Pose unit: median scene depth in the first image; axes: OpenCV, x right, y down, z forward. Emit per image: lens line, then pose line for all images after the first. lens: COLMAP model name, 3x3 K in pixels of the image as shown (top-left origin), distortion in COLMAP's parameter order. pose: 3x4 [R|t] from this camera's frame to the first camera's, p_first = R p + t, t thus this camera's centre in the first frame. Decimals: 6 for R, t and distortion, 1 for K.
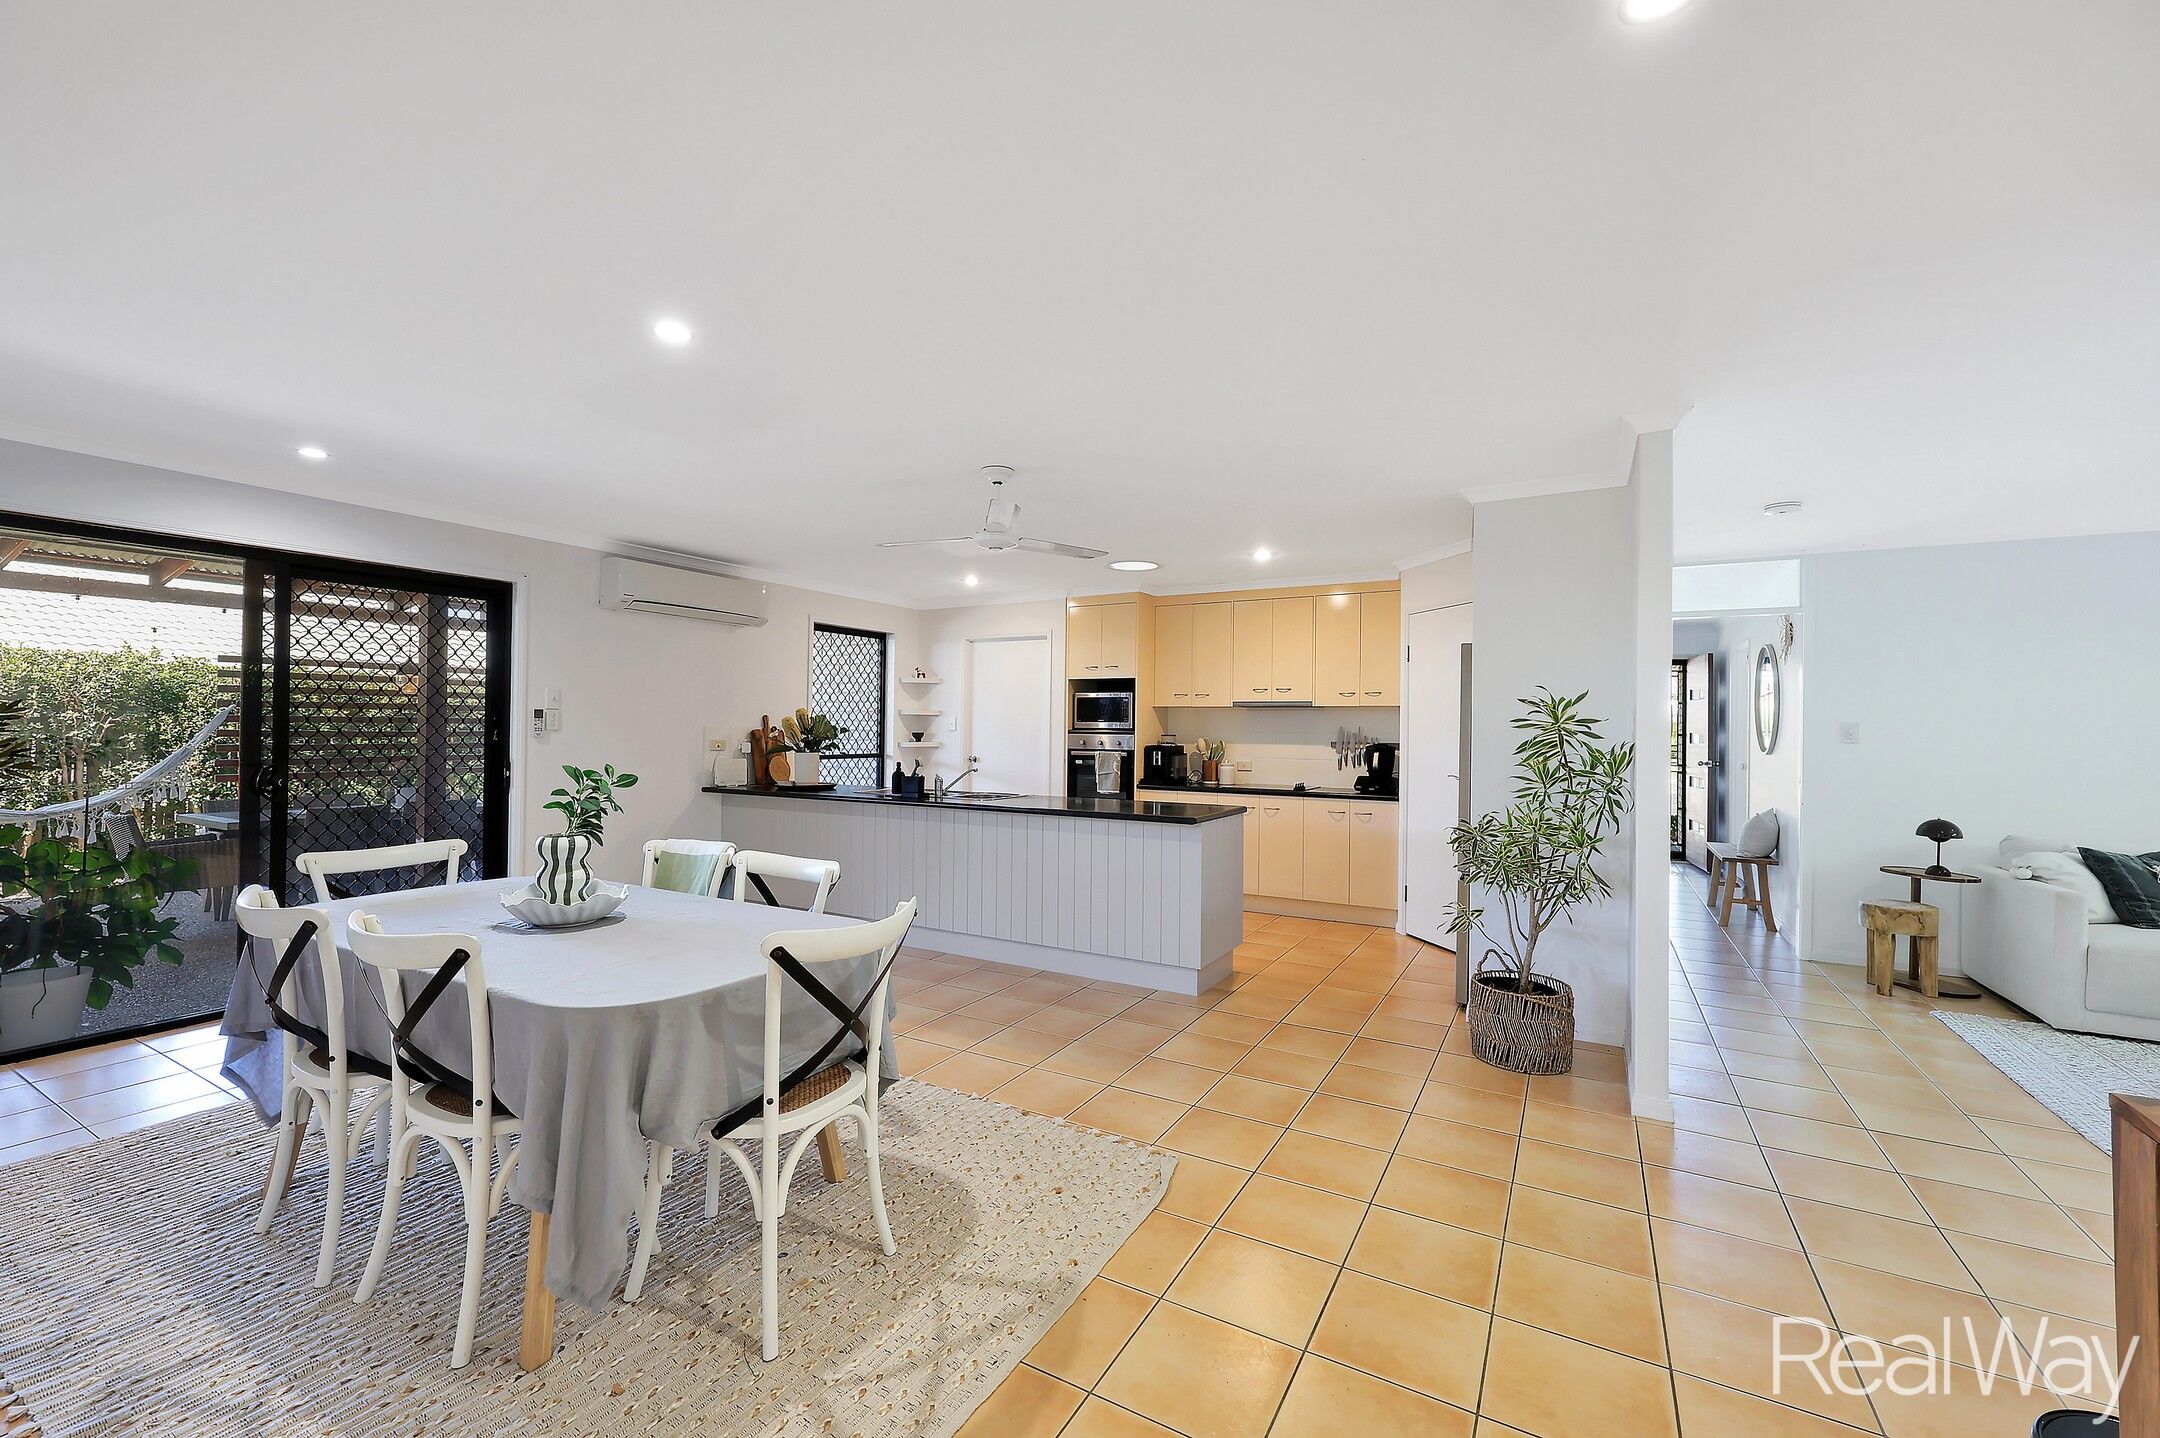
lens RADIAL K [[878.1, 0, 1080.0], [0, 878.1, 719.0], [0, 0, 1]] dist [-0.000168, -0.000036]
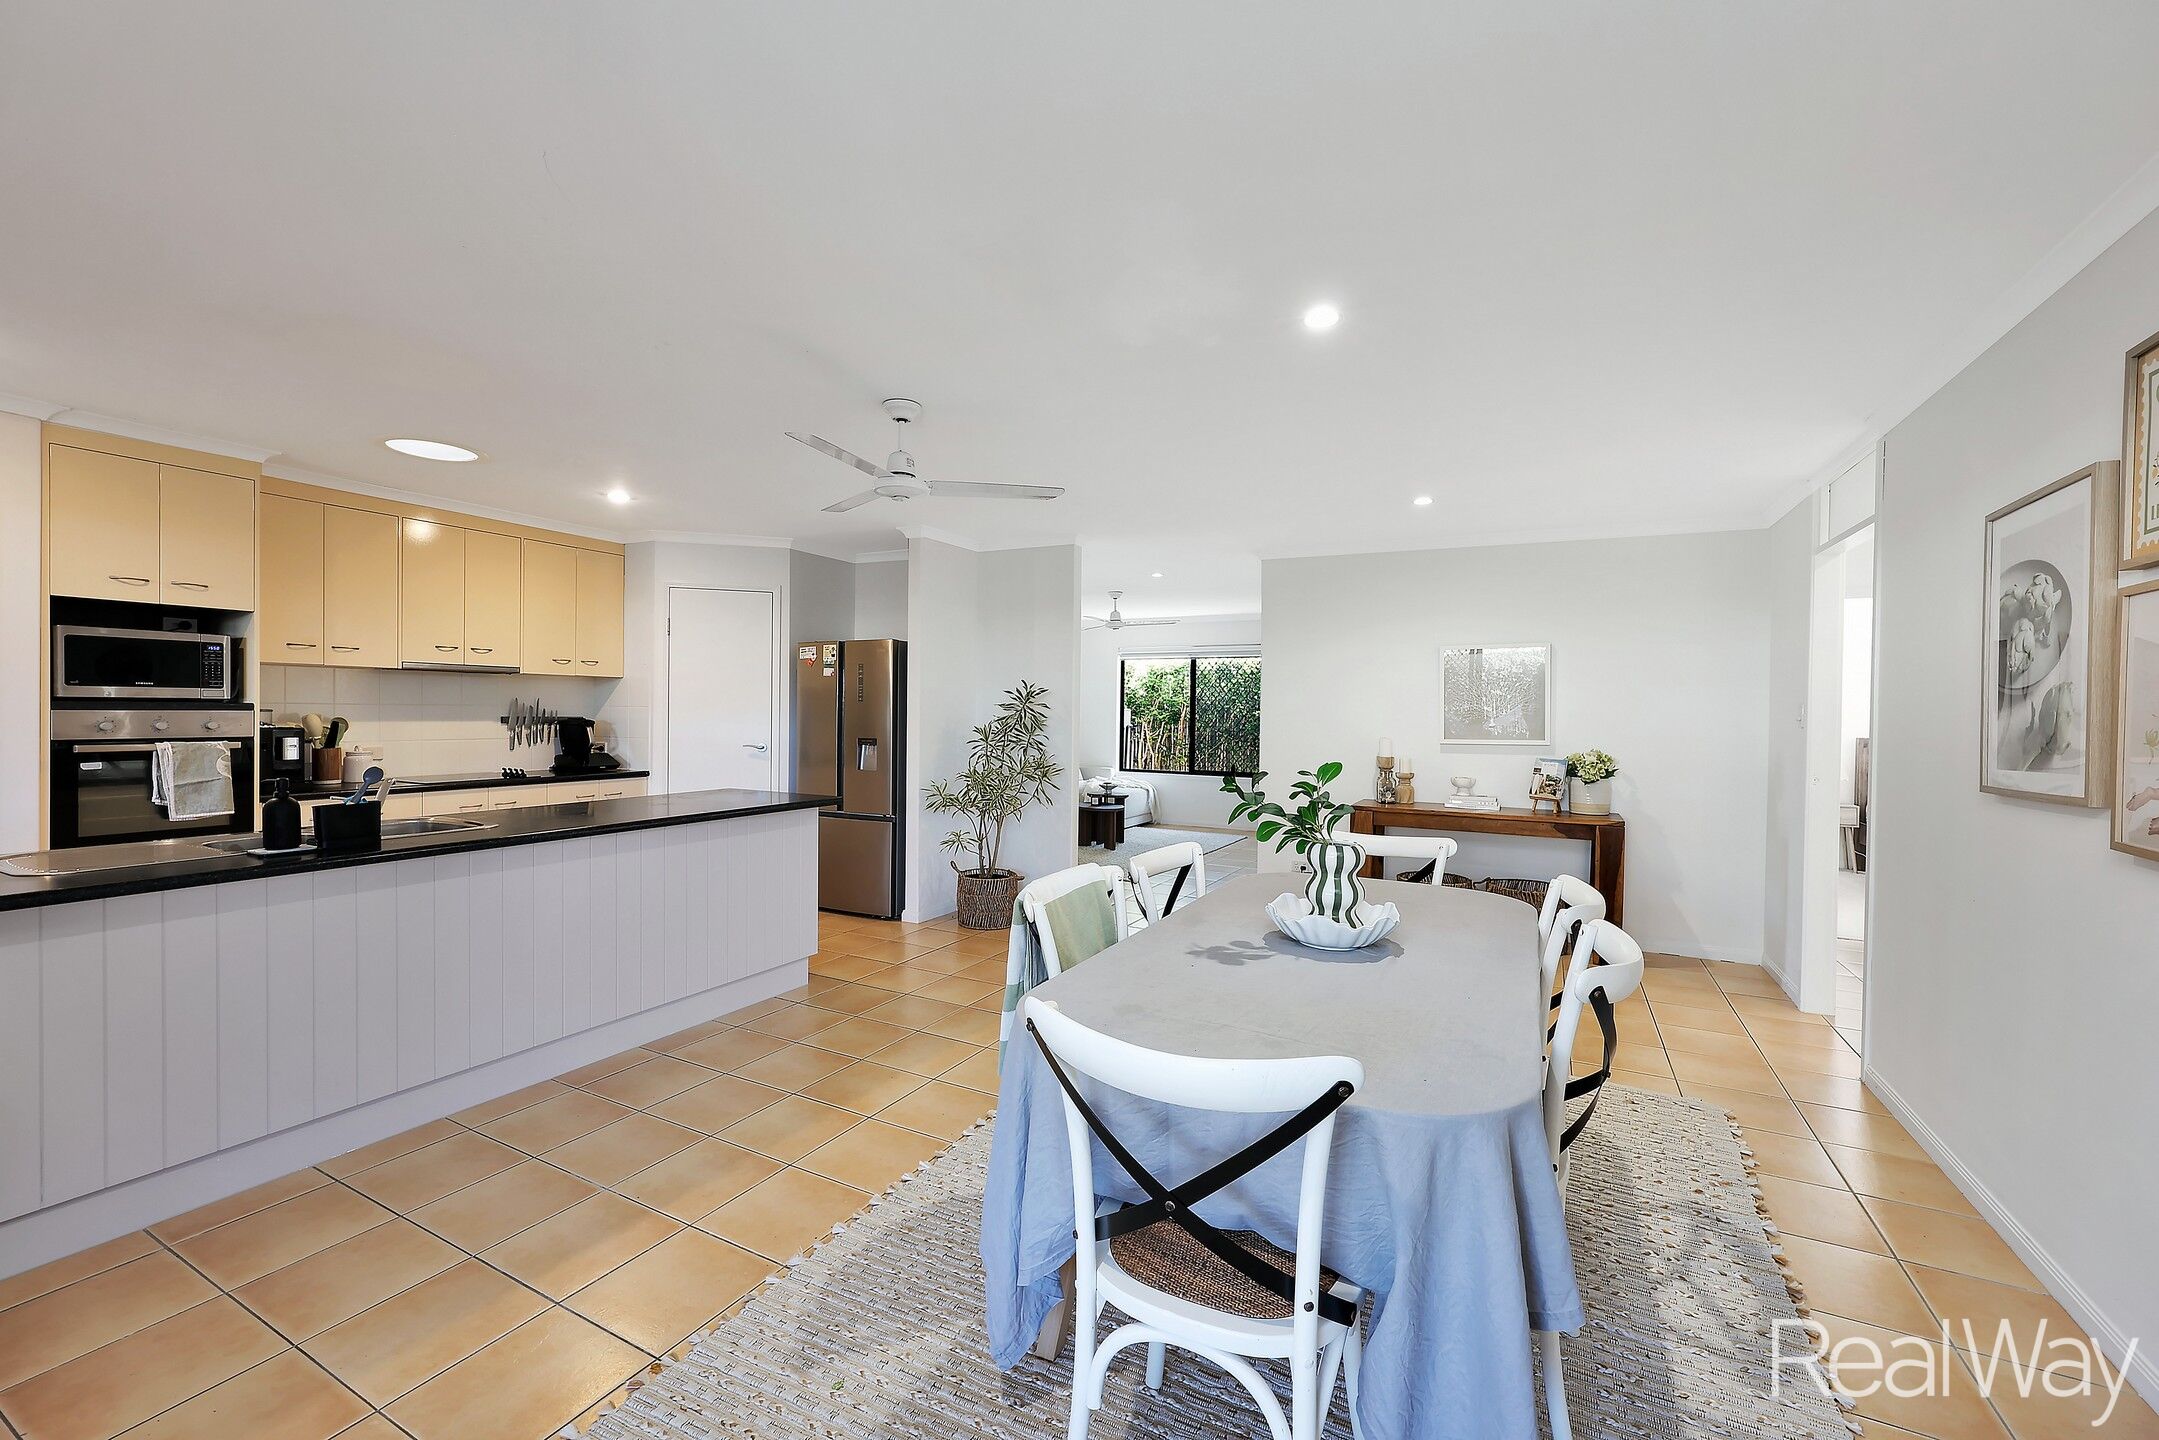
lens RADIAL K [[877.7, 0, 1079.5], [0, 877.7, 720.0], [0, 0, 1]] dist [-0.000168, -0.000036]
pose [[-0.042011, -0.021686, 0.998882, -0.595866], [-0.022395, 0.999534, 0.020758, 0.000266], [-0.998866, -0.021498, -0.042477, 0.536284]]
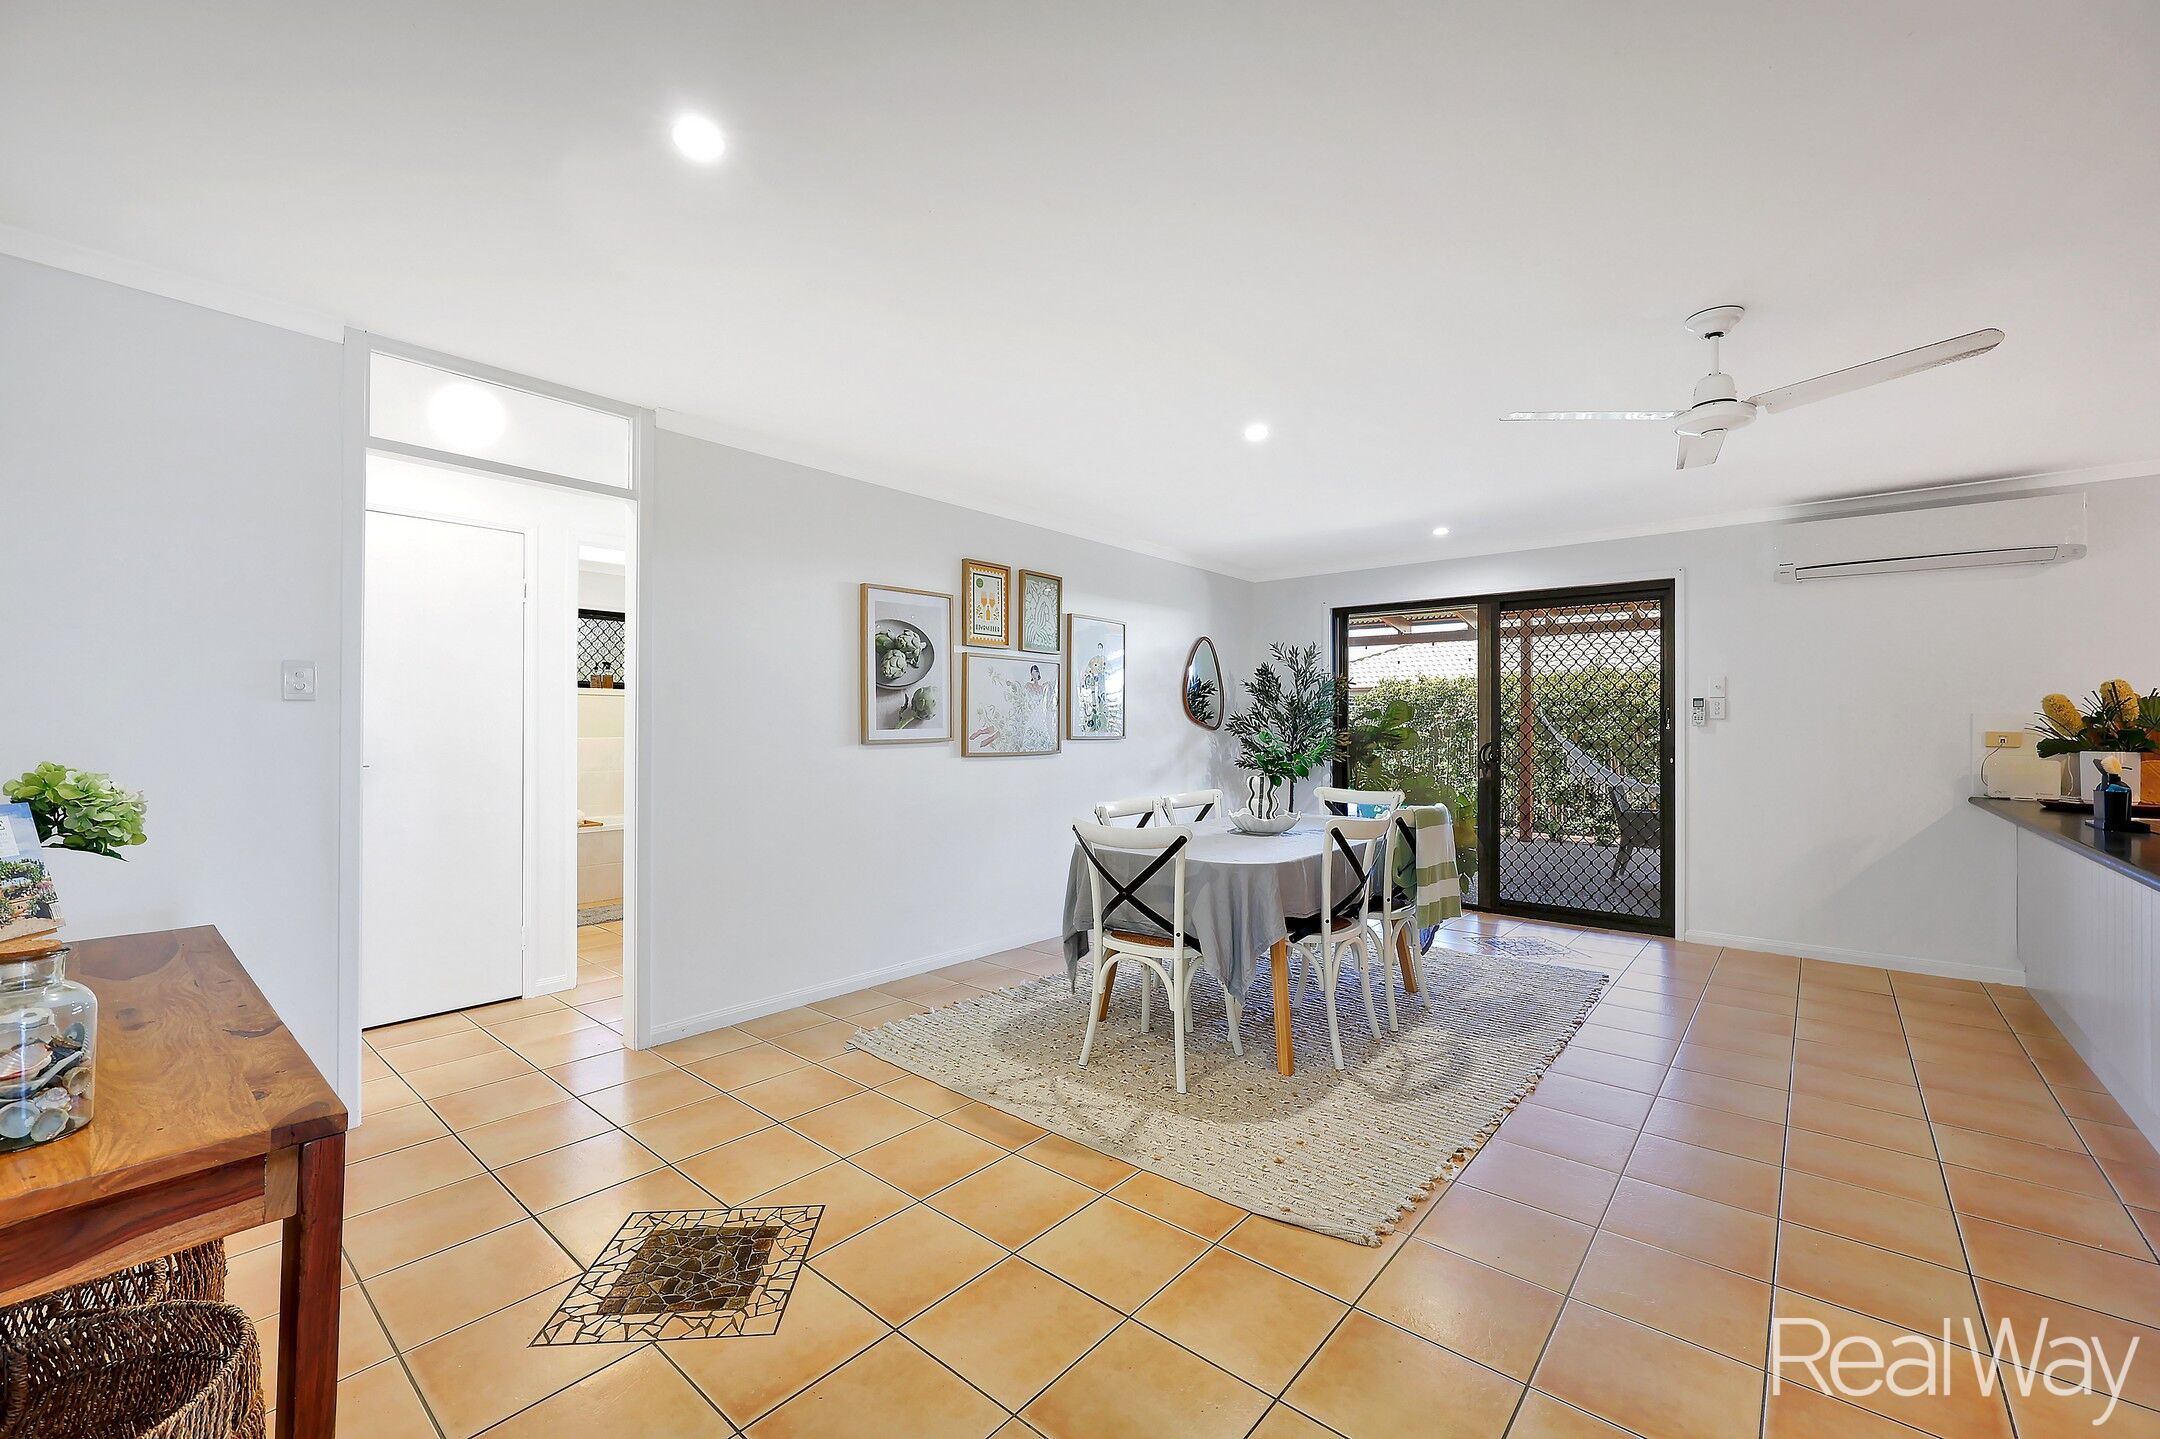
lens RADIAL K [[864.5, 0, 1080.0], [0, 864.5, 719.5], [0, 0, 1]] dist [-0.000294, 0.000025]
pose [[-0.180054, -0.015653, -0.983532, 0.404435], [0.001256, 0.999869, -0.016143, 0.023527], [0.983656, -0.004142, -0.180011, 0.396082]]
